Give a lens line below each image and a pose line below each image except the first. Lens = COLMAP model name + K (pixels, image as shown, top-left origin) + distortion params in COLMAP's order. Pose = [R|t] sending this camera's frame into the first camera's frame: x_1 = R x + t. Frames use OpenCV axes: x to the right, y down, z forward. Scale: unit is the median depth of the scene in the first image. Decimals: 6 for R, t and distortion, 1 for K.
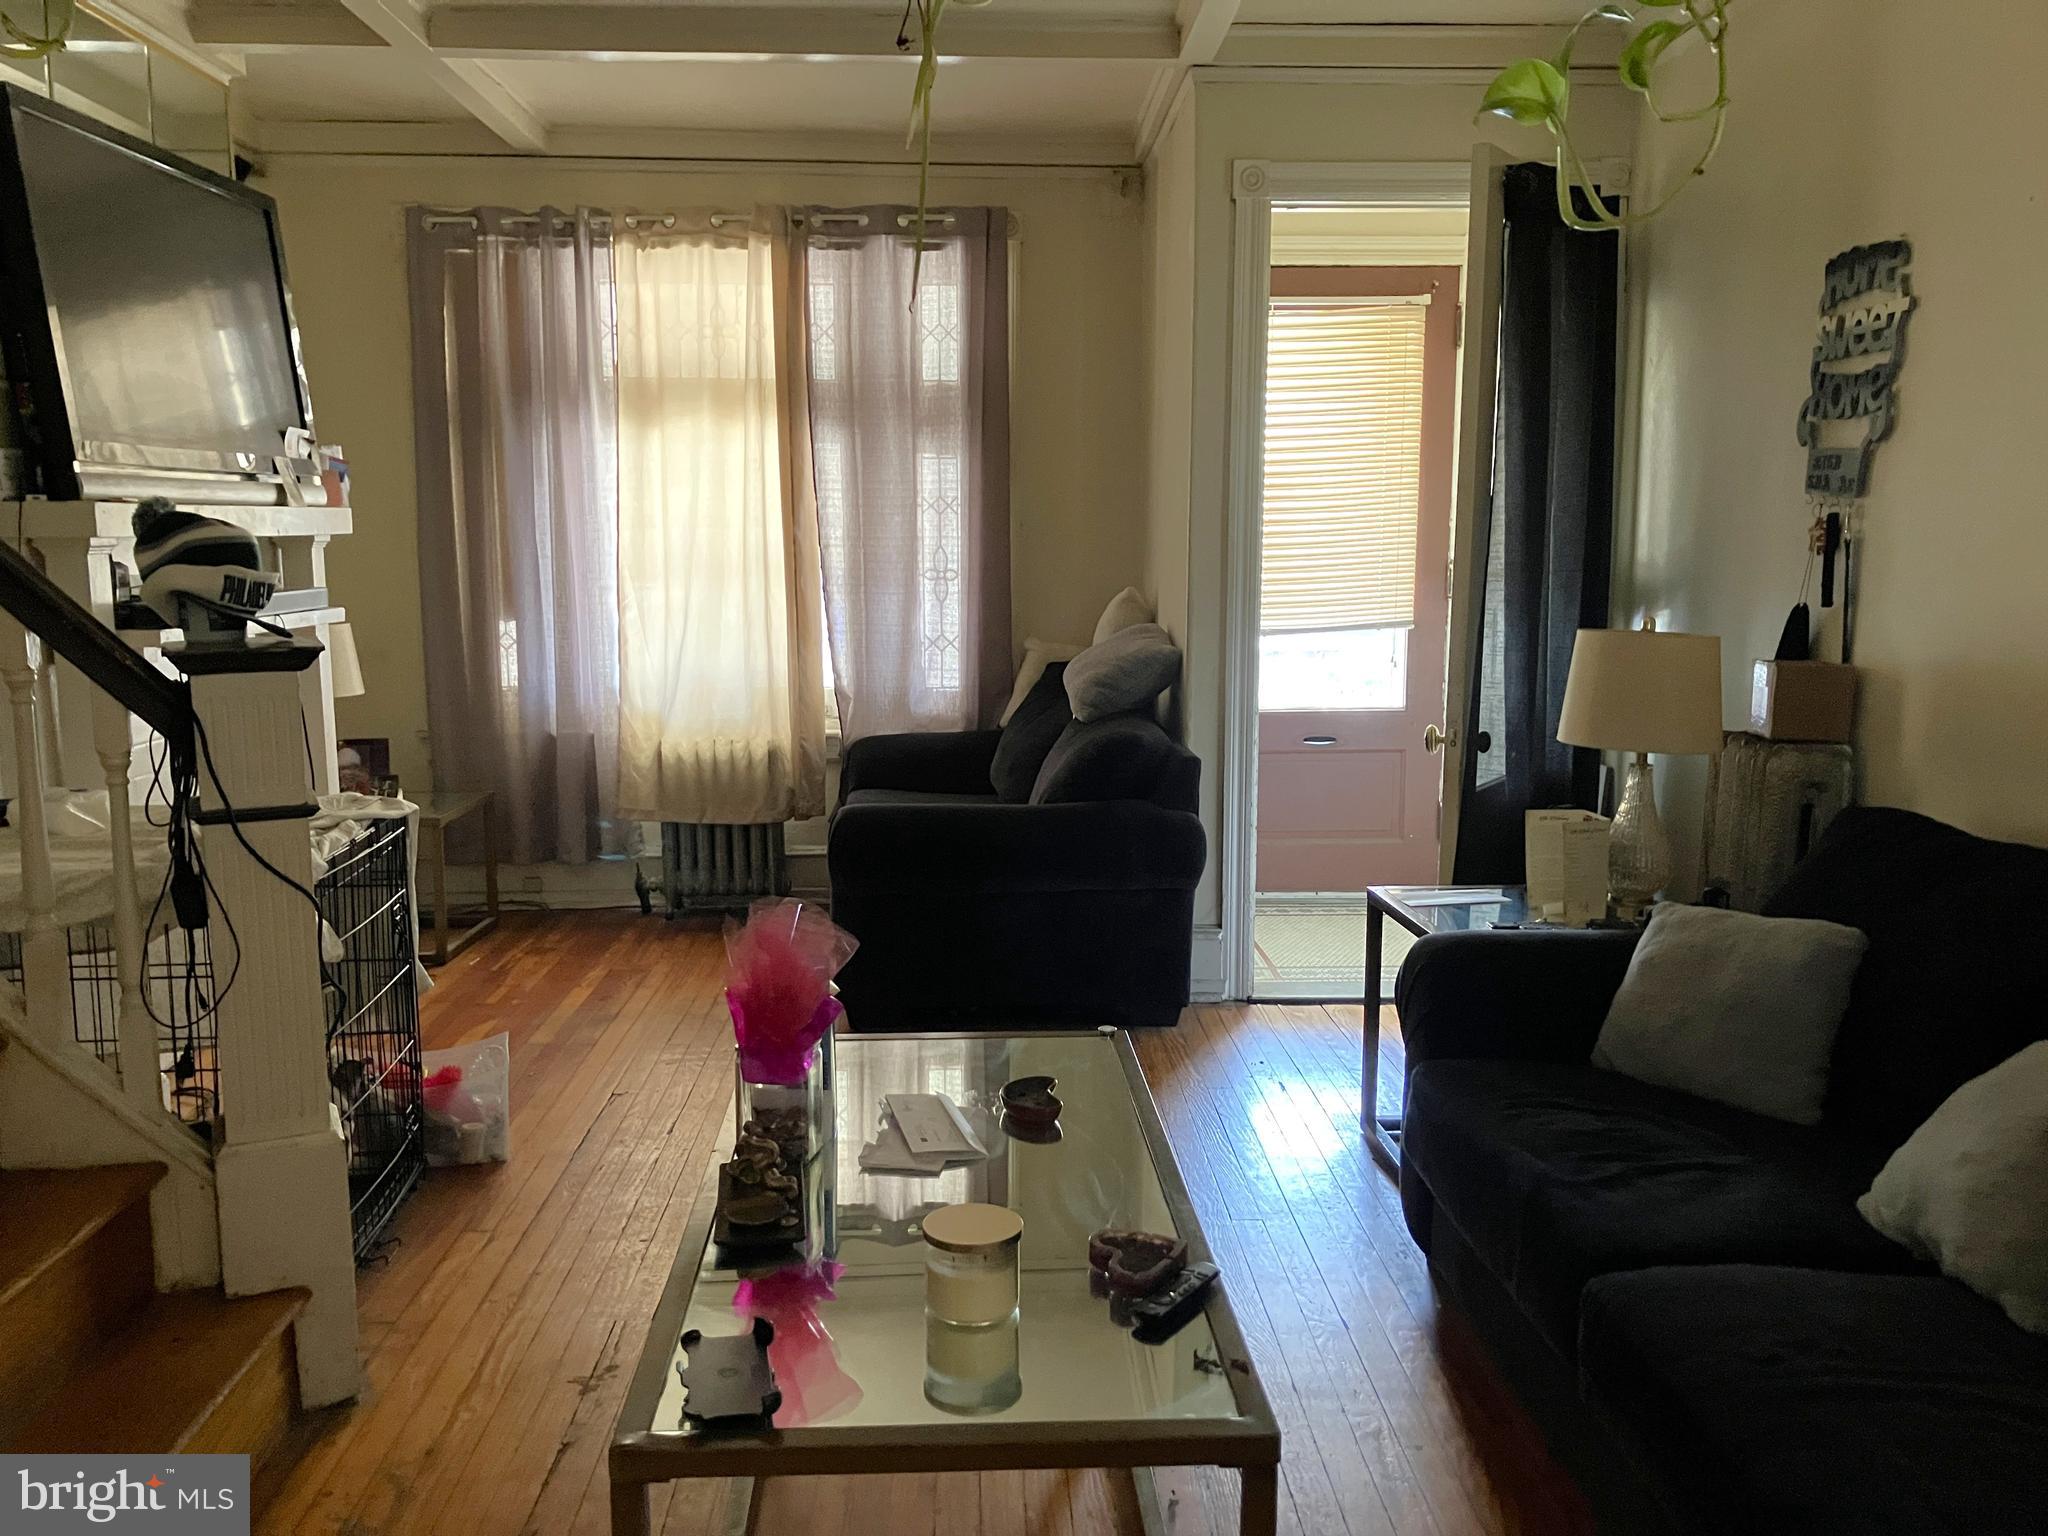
lens RADIAL K [[1563.1, 0, 1024.0], [0, 1563.1, 768.0], [0, 0, 1]] dist [0.053178, -0.247654]
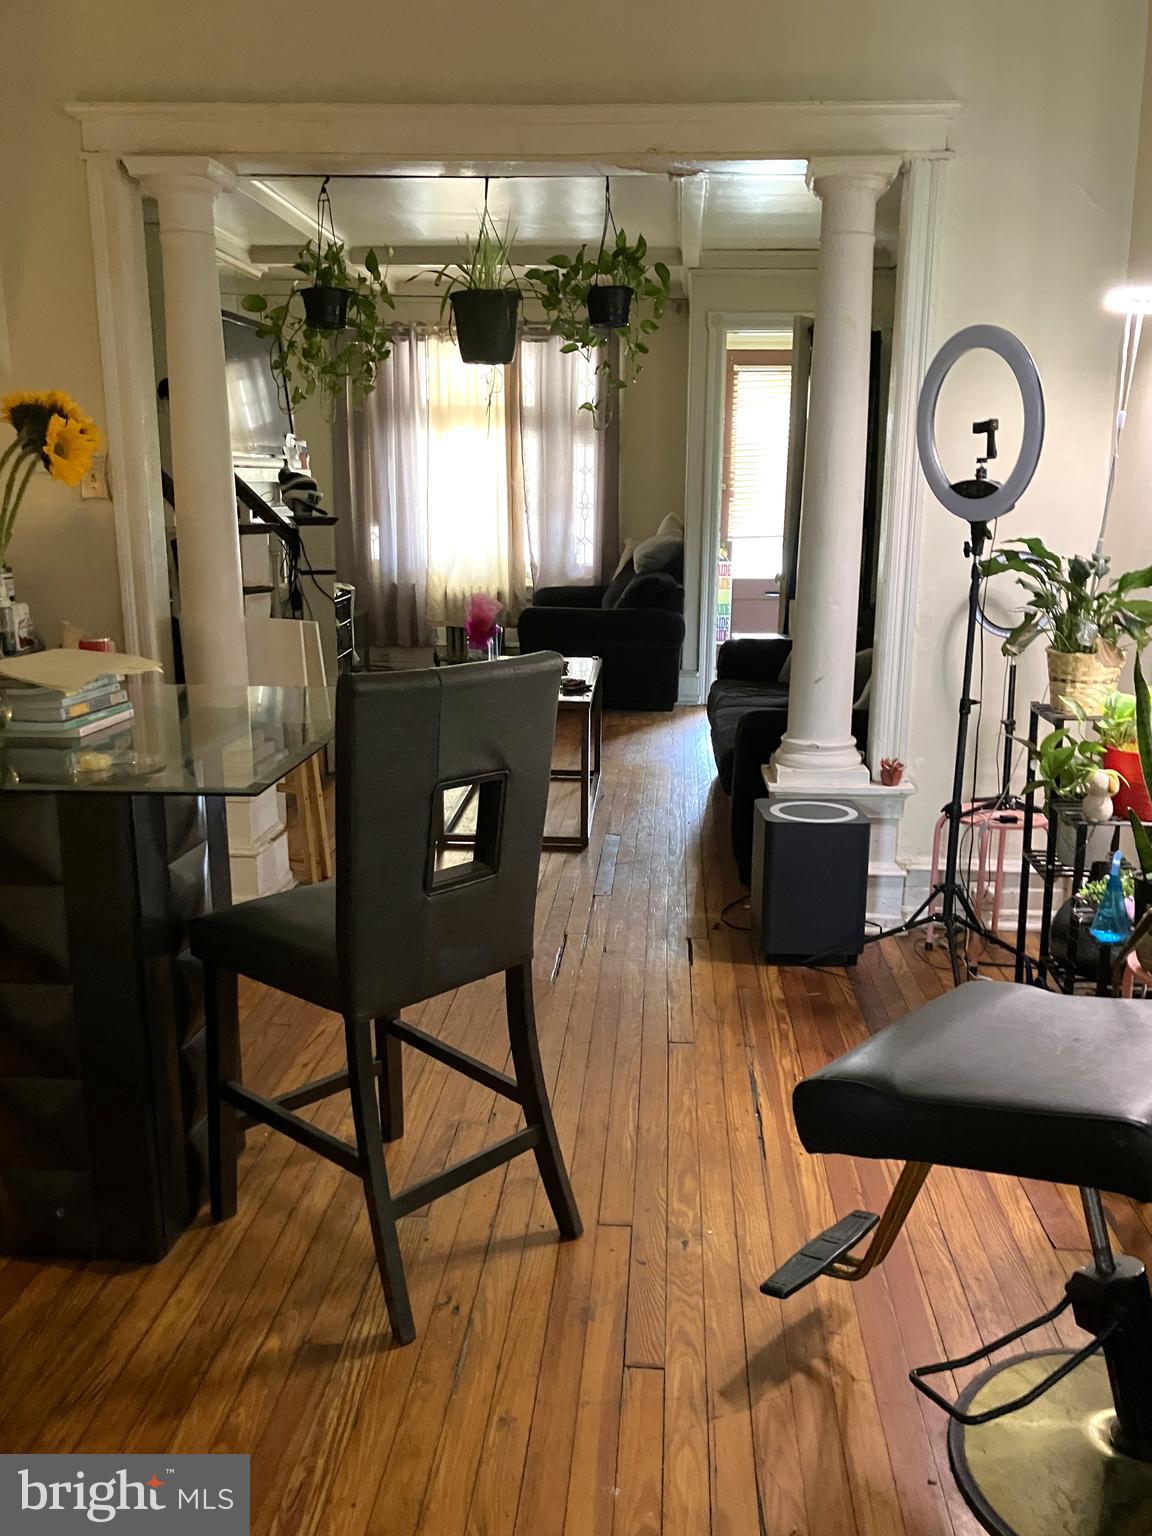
lens RADIAL K [[1256.2, 0, 581.3], [0, 1256.2, 784.3], [0, 0, 1]] dist [0.045832, -0.058412]
pose [[0.992672, 0.035829, -0.115404, 0.147619], [-0.026405, 0.996268, 0.082173, 0.103471], [0.117918, -0.078524, 0.989914, -0.651352]]
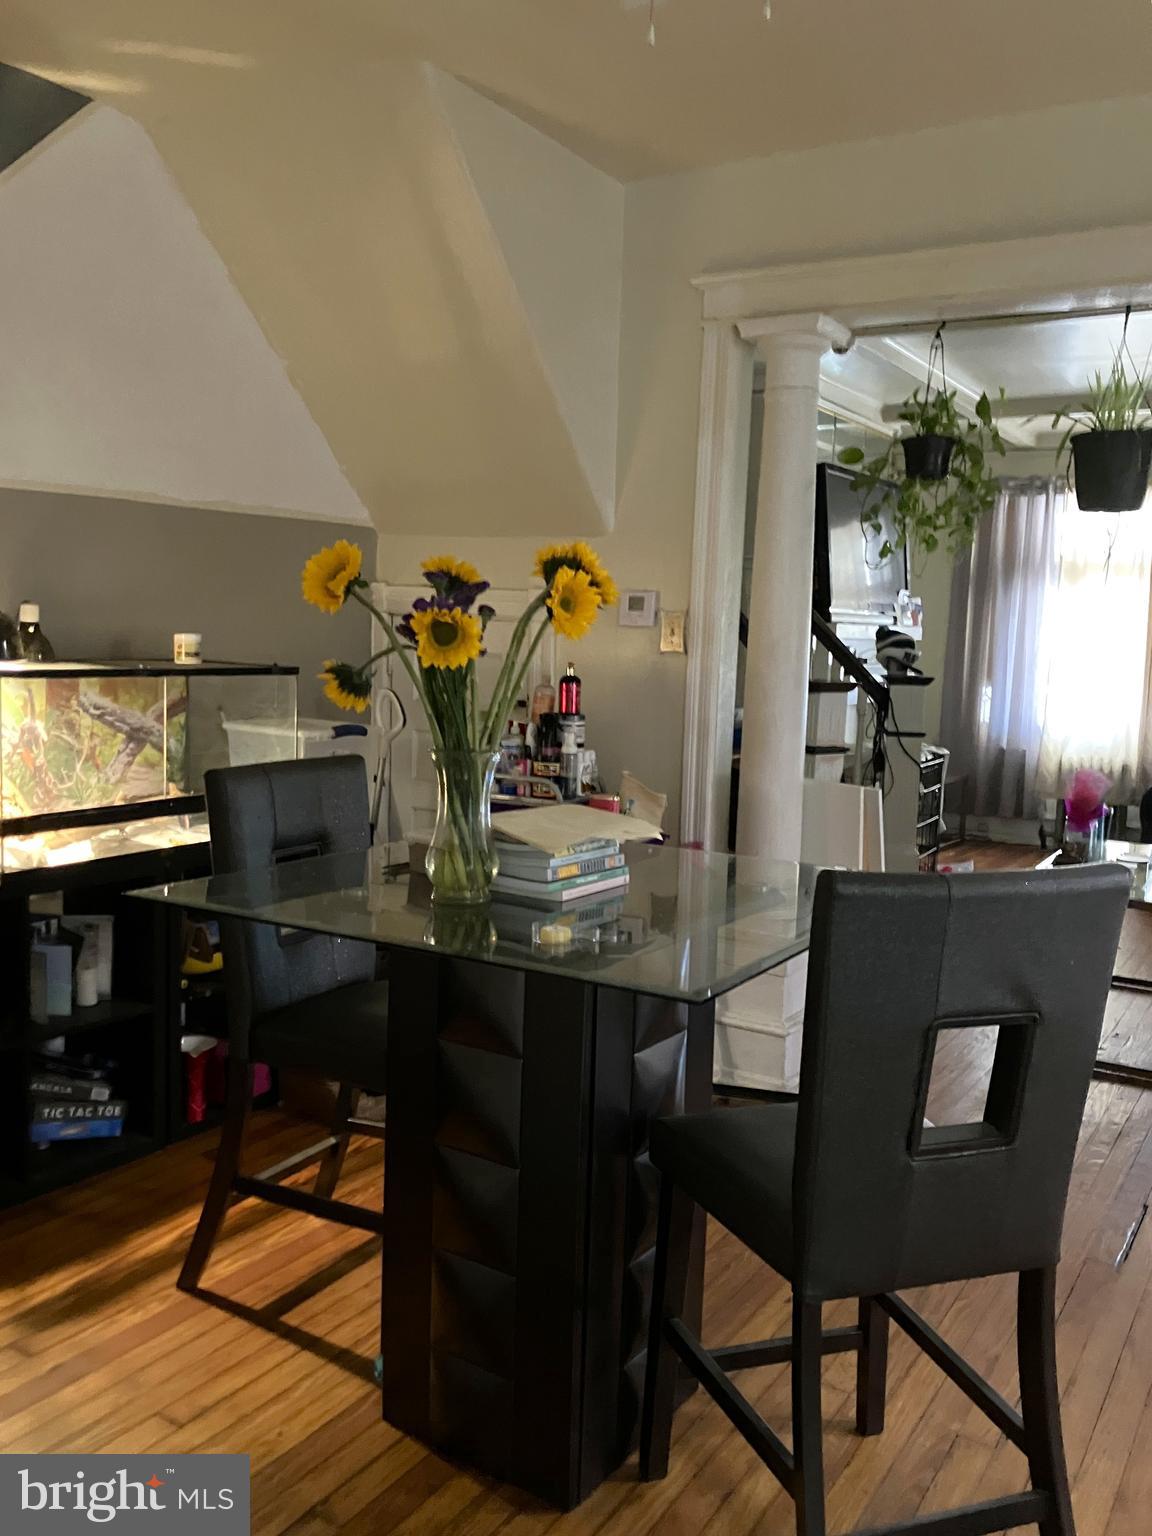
lens RADIAL K [[1256.2, 0, 581.3], [0, 1256.2, 784.3], [0, 0, 1]] dist [0.045832, -0.058412]
pose [[0.818730, 0.097744, -0.565799, 0.156359], [-0.119570, 0.992825, -0.001508, 0.089363], [0.561591, 0.068887, 0.824542, -0.568867]]
